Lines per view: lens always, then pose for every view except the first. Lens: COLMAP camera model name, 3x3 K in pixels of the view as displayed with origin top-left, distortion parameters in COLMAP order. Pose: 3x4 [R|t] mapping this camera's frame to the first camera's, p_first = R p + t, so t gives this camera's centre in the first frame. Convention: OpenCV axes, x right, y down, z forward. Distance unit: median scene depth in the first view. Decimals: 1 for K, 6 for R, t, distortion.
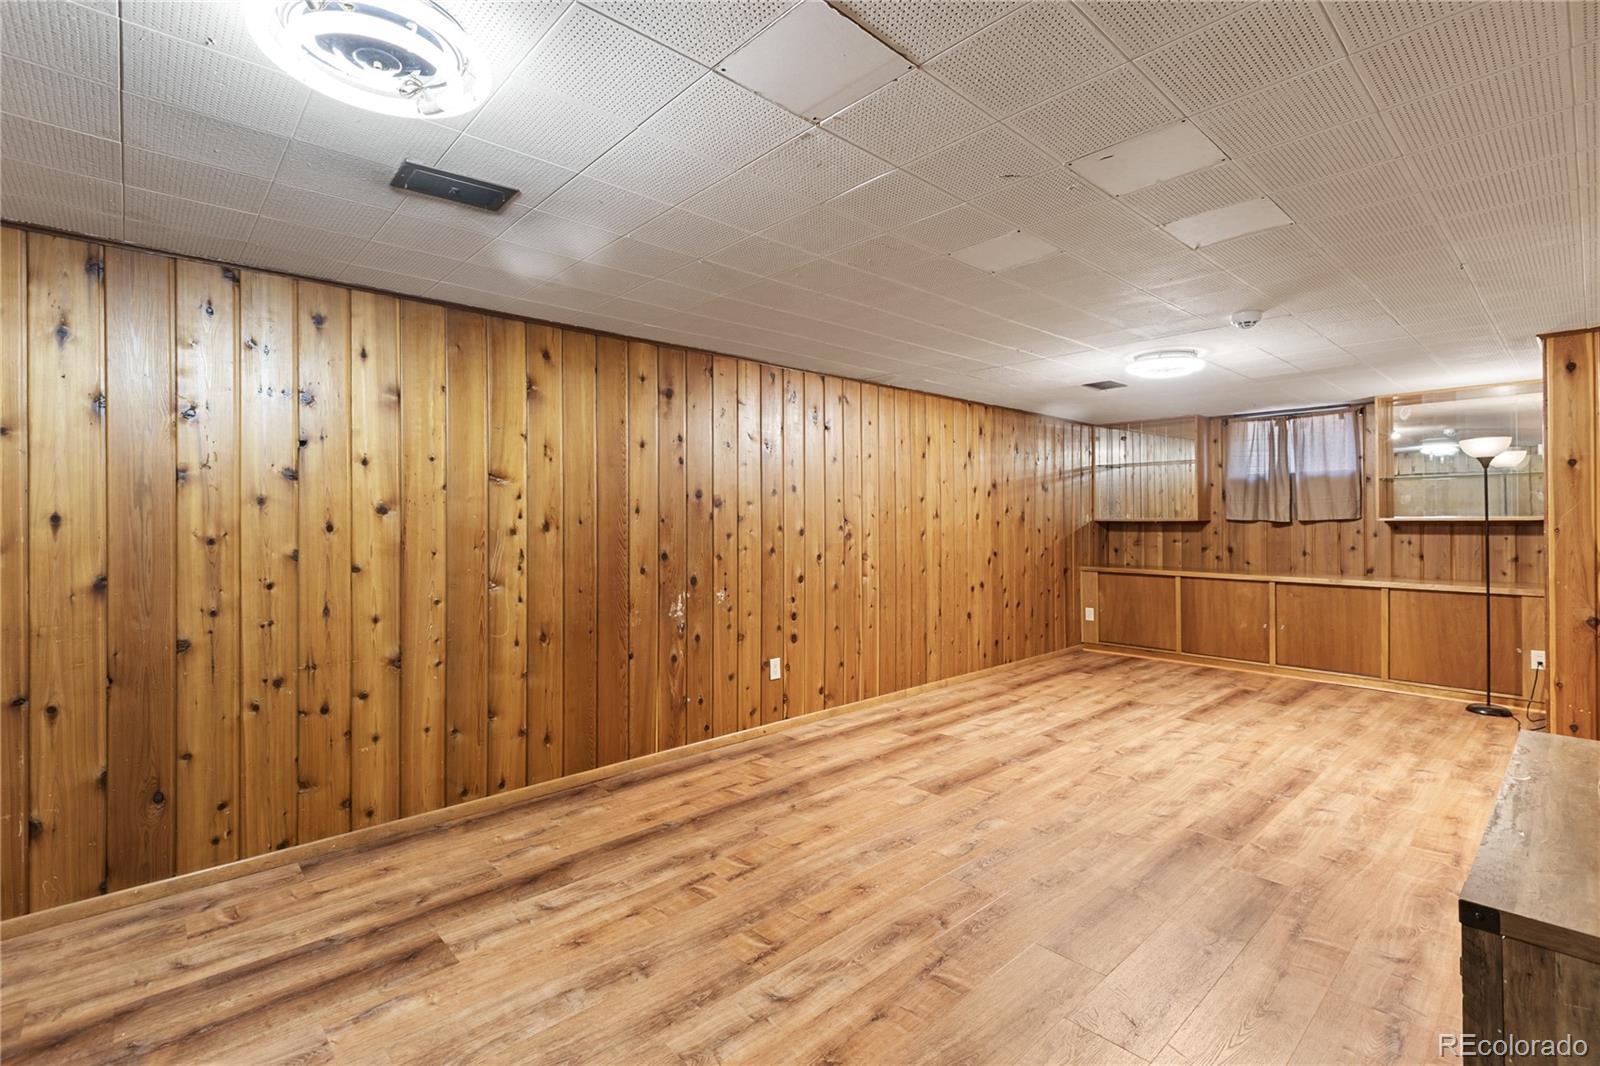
lens RADIAL K [[731.2, 0, 802.2], [0, 731.2, 521.3], [0, 0, 1]] dist [0.001858, -0.000402]
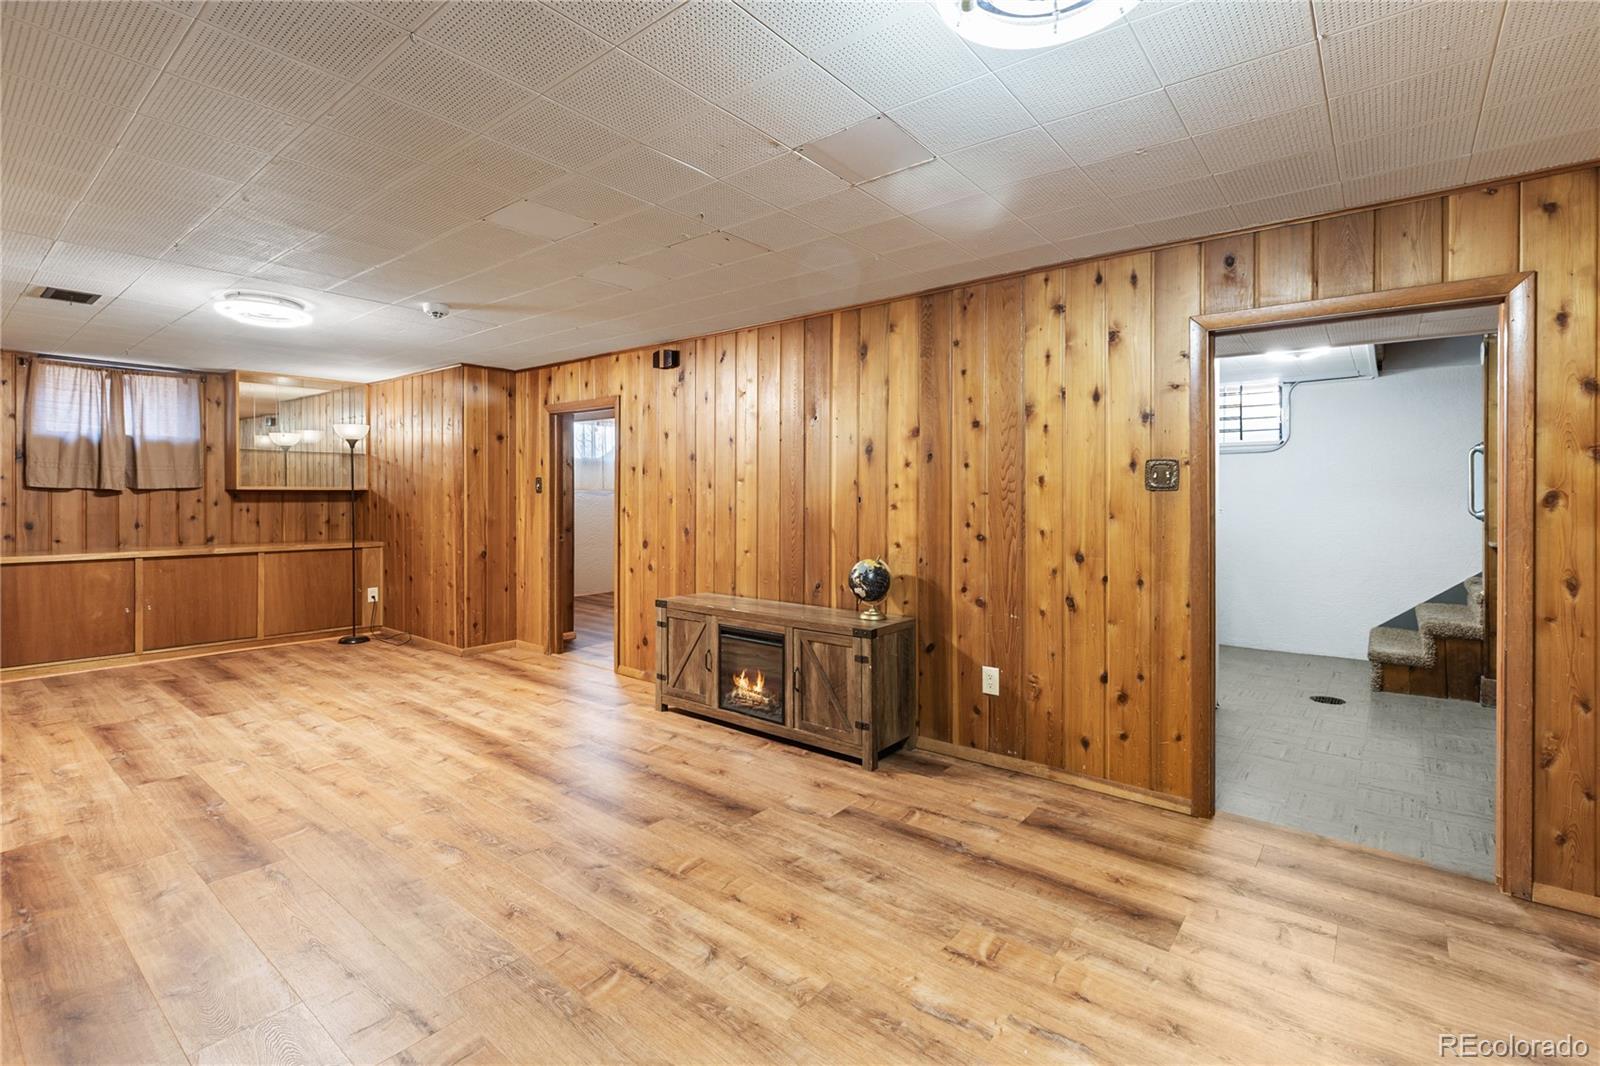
lens RADIAL K [[731.2, 0, 805.7], [0, 731.2, 497.5], [0, 0, 1]] dist [0.001858, -0.000402]
pose [[-0.151657, -0.000402, 0.988433, -0.478656], [-0.000258, 1.000000, 0.000367, 0.012782], [-0.988433, -0.000199, -0.151657, 0.472192]]
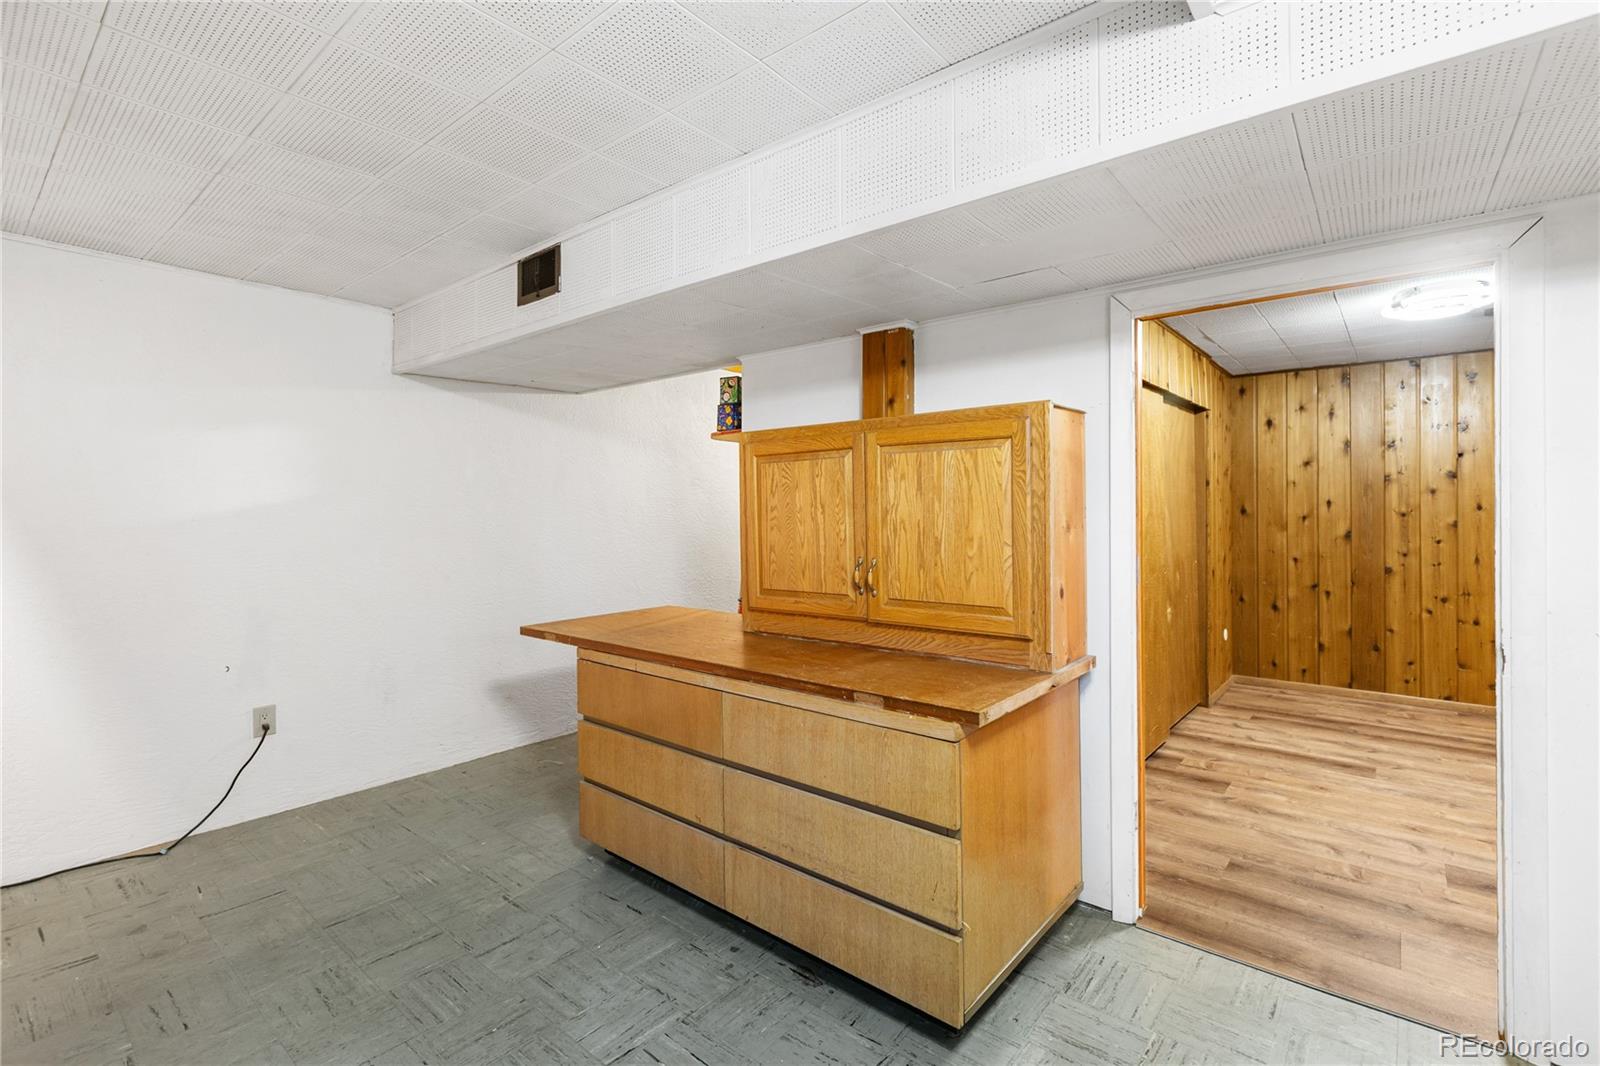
lens RADIAL K [[731.2, 0, 801.6], [0, 731.2, 502.1], [0, 0, 1]] dist [0.001858, -0.000402]
pose [[0.141994, -0.003677, -0.989861, 0.797683], [0.000984, 0.999993, -0.003574, 0.001567], [0.989867, -0.000466, 0.141996, -0.752501]]
